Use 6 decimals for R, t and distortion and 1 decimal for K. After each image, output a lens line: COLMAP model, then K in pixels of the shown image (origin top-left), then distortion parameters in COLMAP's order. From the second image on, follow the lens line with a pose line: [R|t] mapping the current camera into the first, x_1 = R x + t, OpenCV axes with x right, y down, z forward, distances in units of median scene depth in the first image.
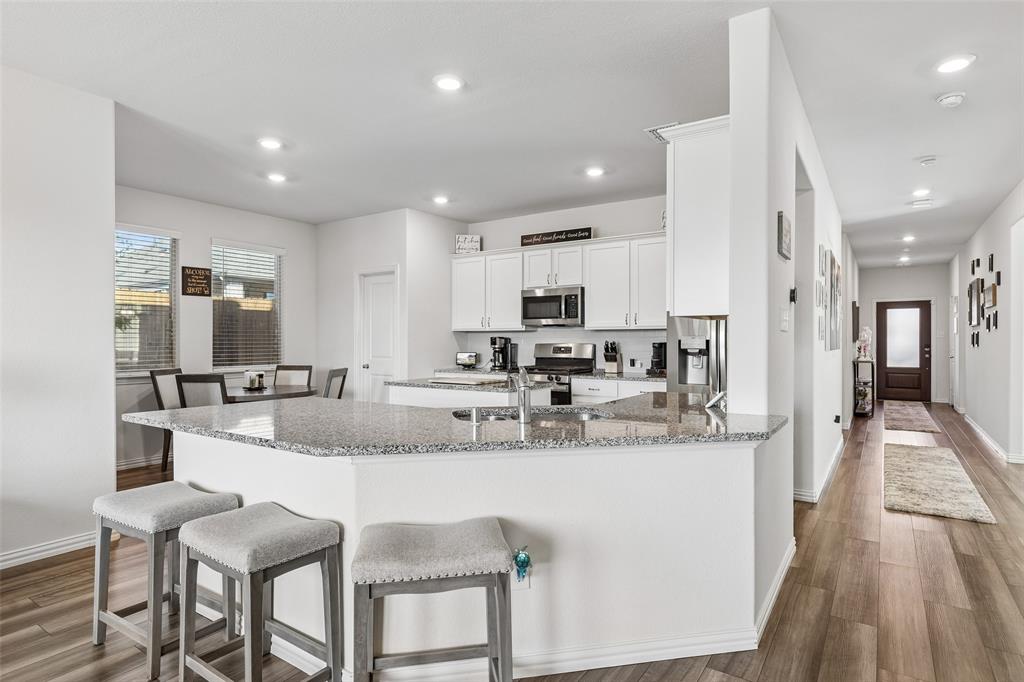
lens RADIAL K [[545.1, 0, 515.6], [0, 545.1, 336.5], [0, 0, 1]] dist [0.000247, -0.000027]
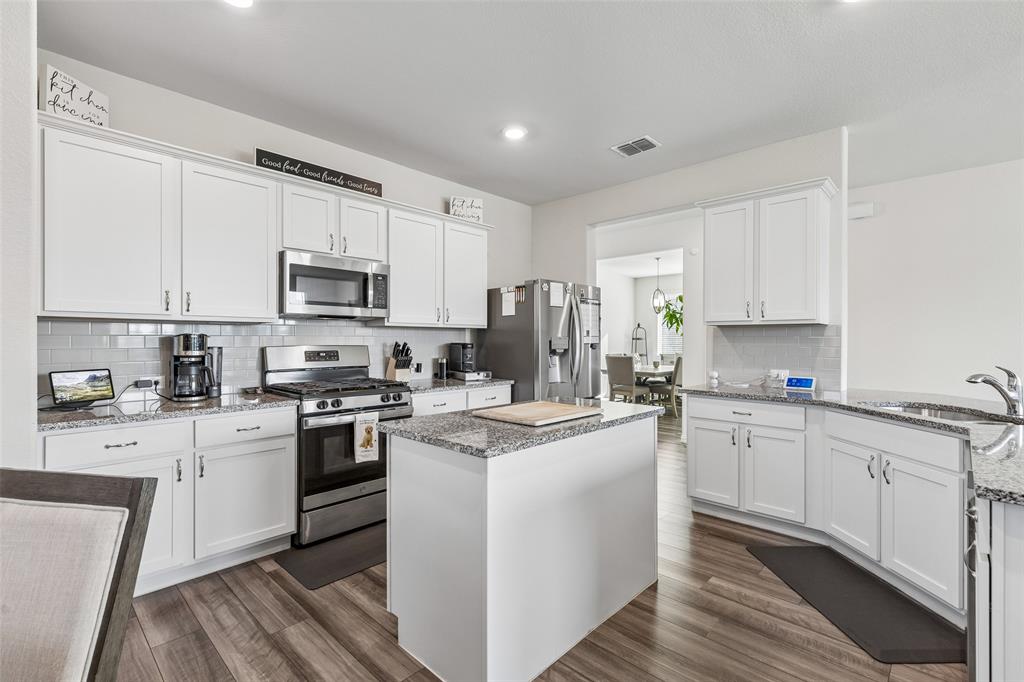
lens RADIAL K [[462.4, 0, 511.9], [0, 462.4, 341.1], [0, 0, 1]] dist [0.004365, -0.000557]
pose [[0.164592, 0.000721, 0.986362, -0.436542], [-0.006114, 0.999981, 0.000290, 0.006206], [-0.986343, -0.006078, 0.164593, 0.727154]]
